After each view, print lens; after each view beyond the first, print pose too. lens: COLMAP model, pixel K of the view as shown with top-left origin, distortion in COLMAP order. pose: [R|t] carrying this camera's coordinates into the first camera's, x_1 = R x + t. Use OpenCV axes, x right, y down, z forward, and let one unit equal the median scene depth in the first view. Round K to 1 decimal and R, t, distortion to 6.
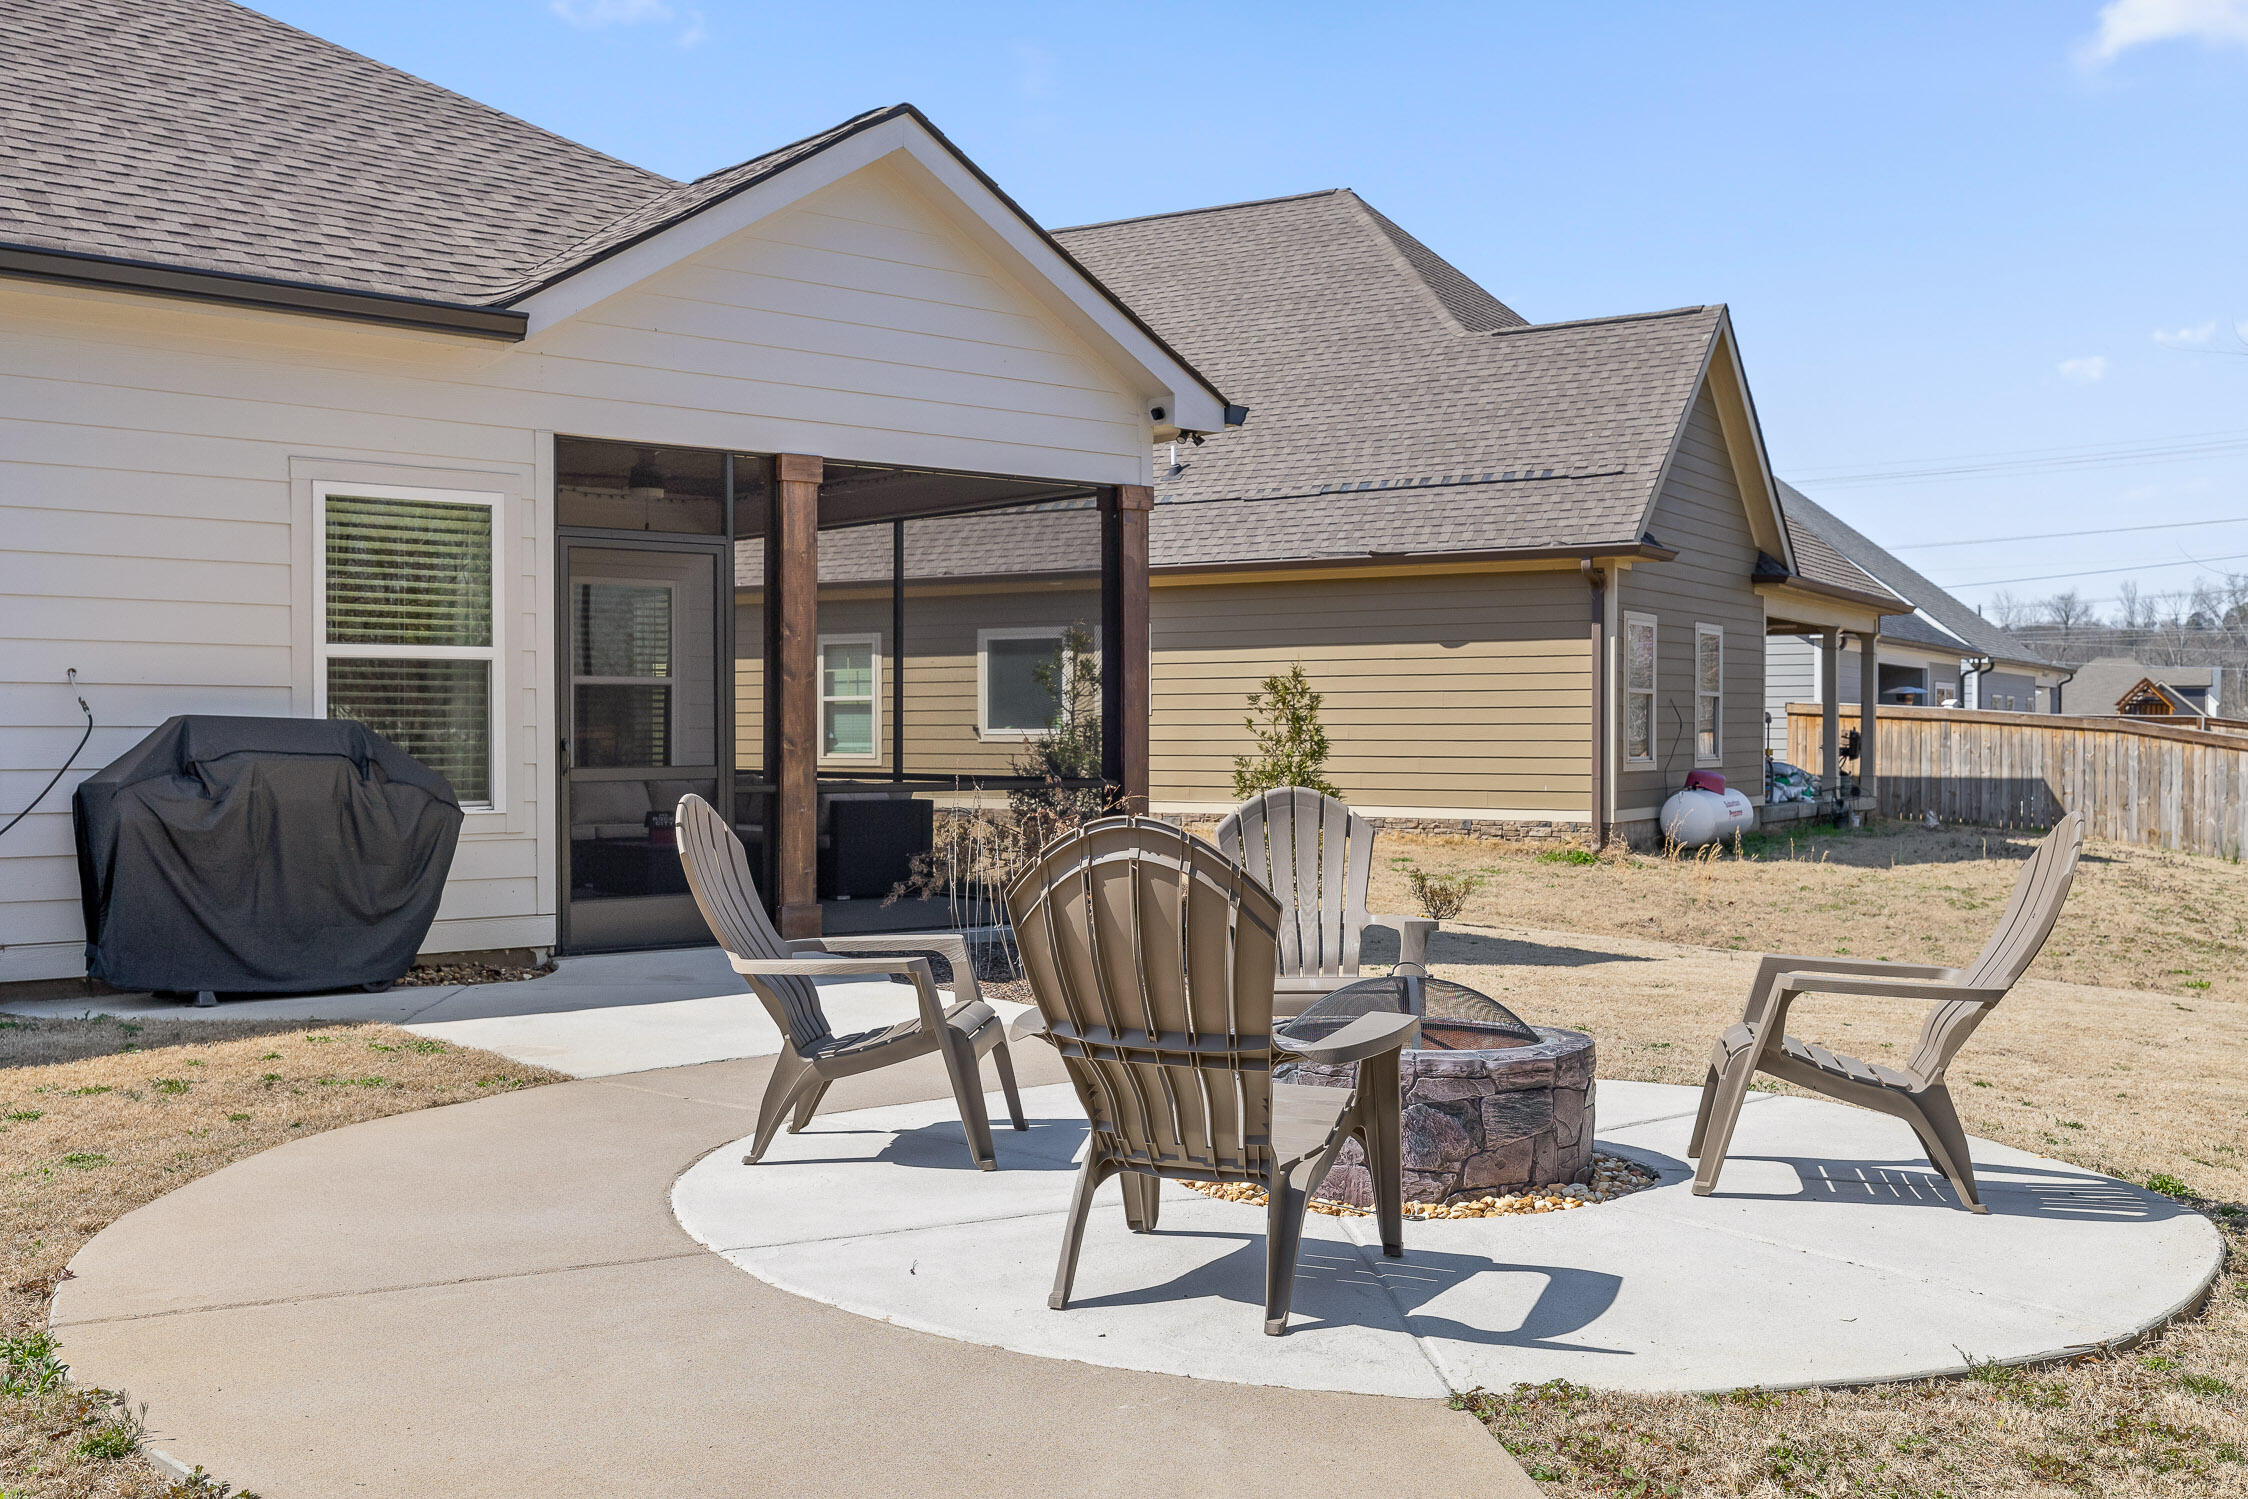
lens RADIAL K [[2204.9, 0, 1130.5], [0, 2204.9, 757.2], [0, 0, 1]] dist [-0.011269, 0.000000]
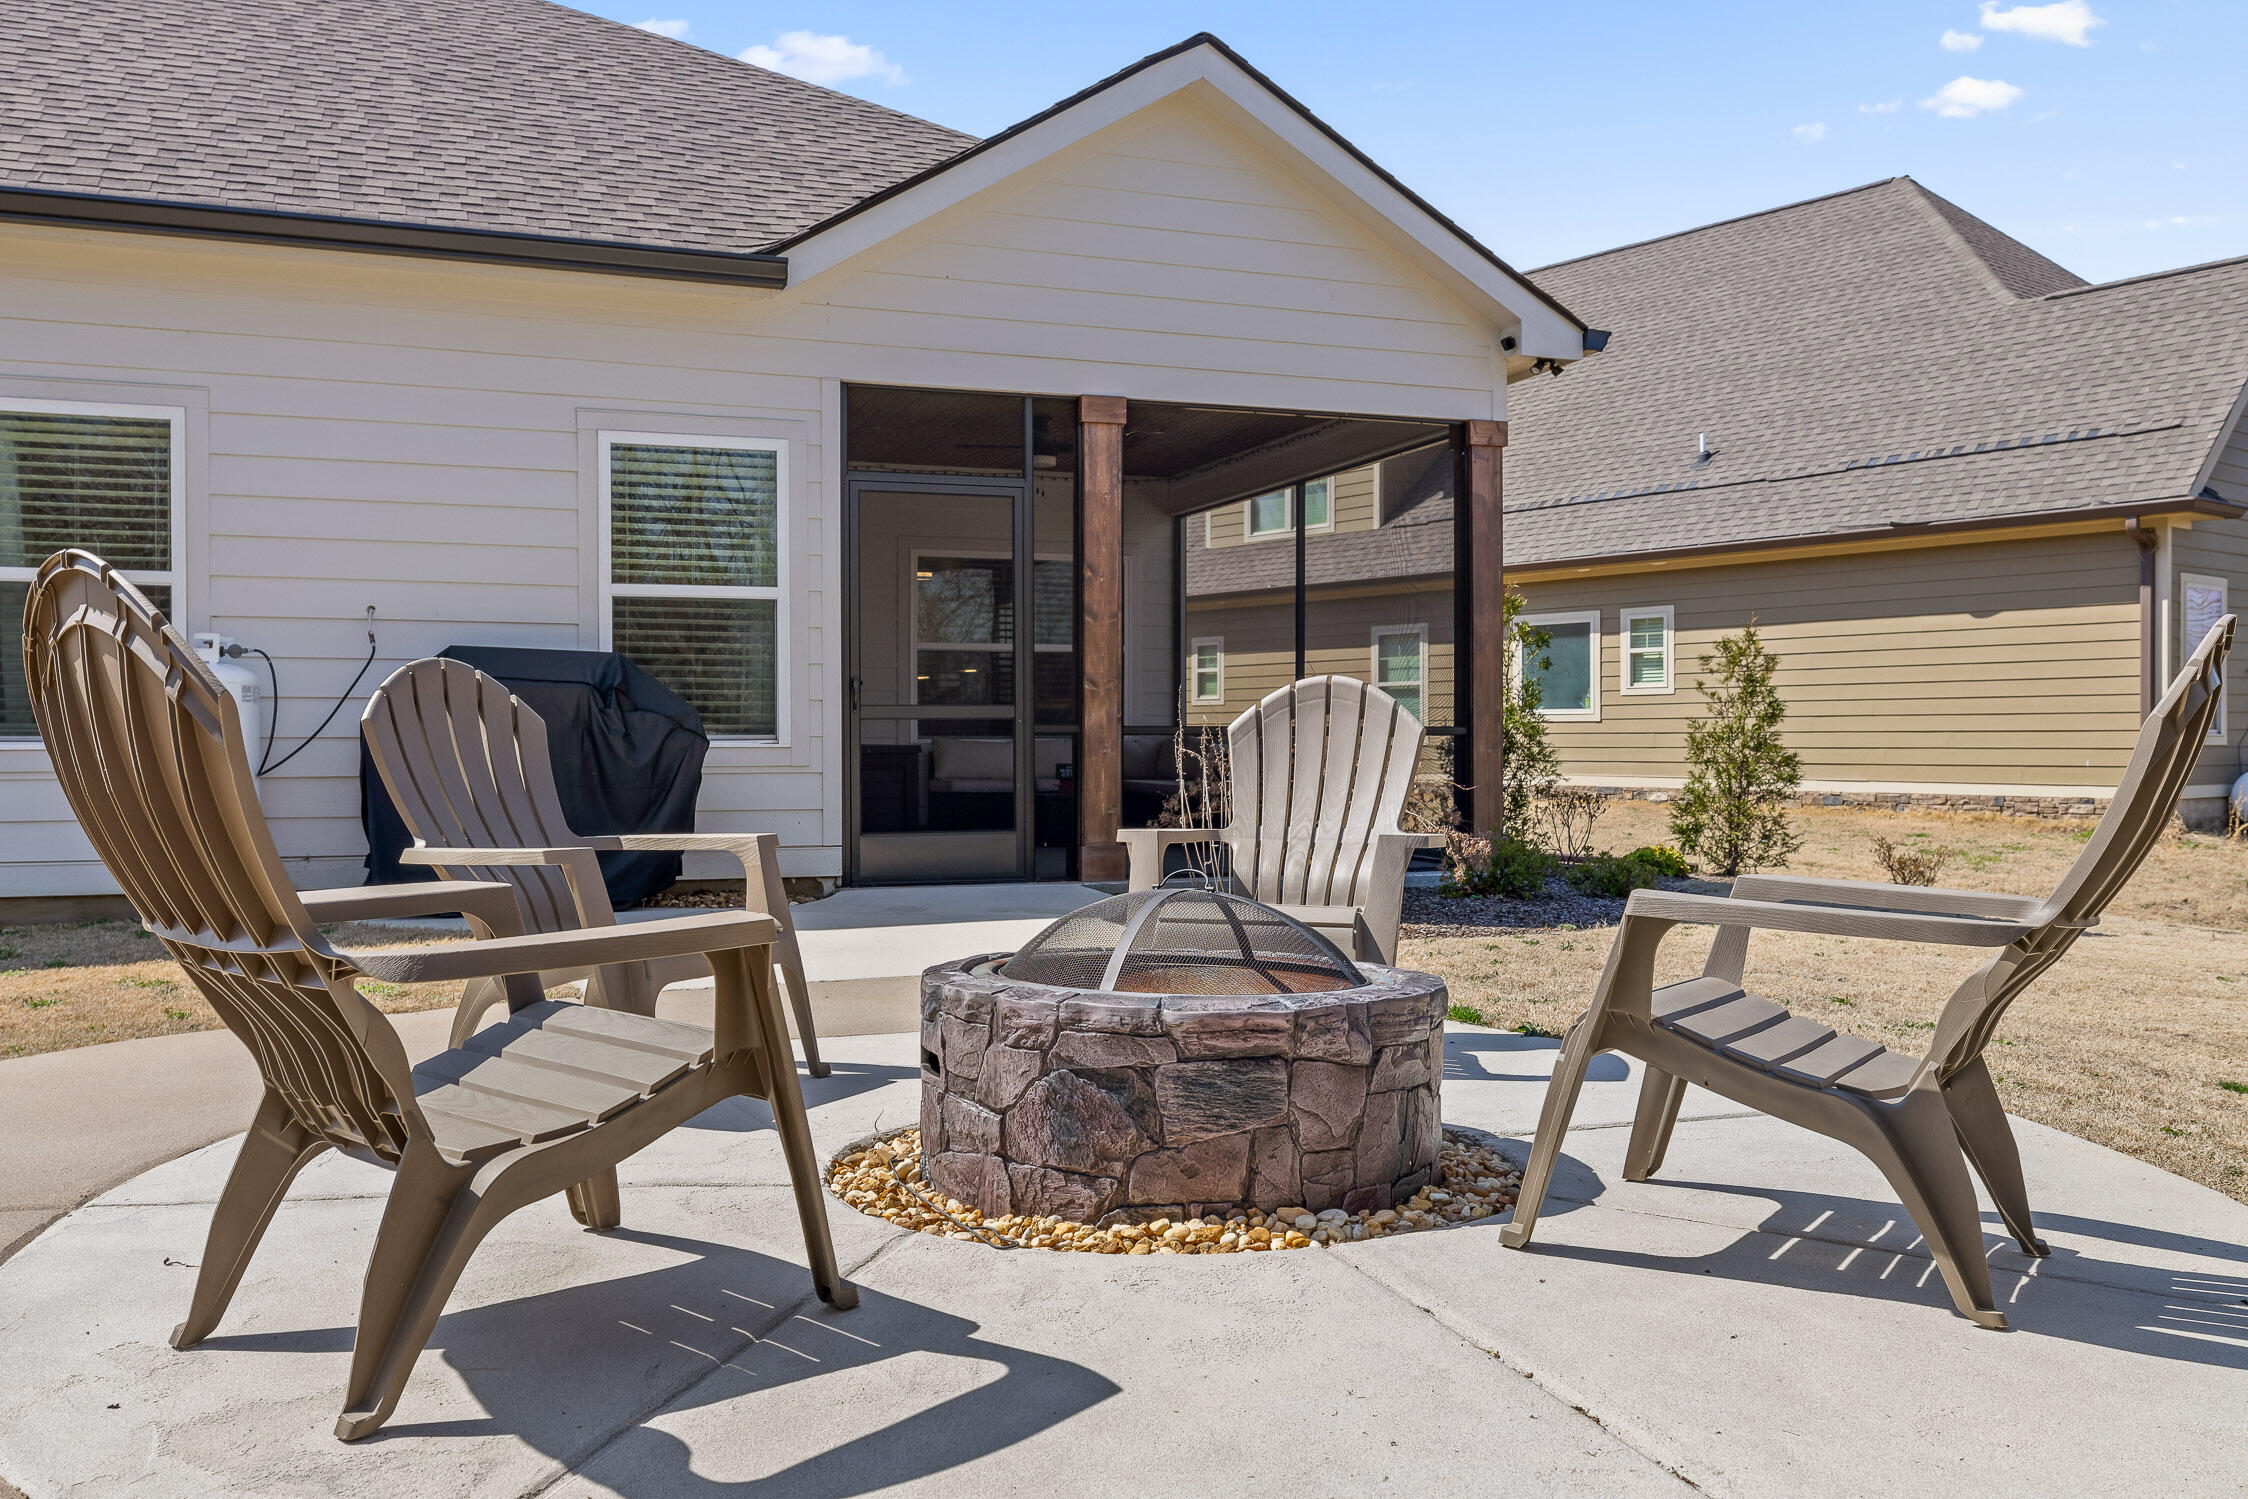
lens RADIAL K [[1841.3, 0, 1137.1], [0, 1841.3, 751.6], [0, 0, 1]] dist [-0.006248, 0.013243]
pose [[0.937167, 0.000529, -0.348880, 0.139023], [-0.002849, 0.999977, -0.006136, 0.026069], [0.348868, 0.006744, 0.937147, 0.196202]]
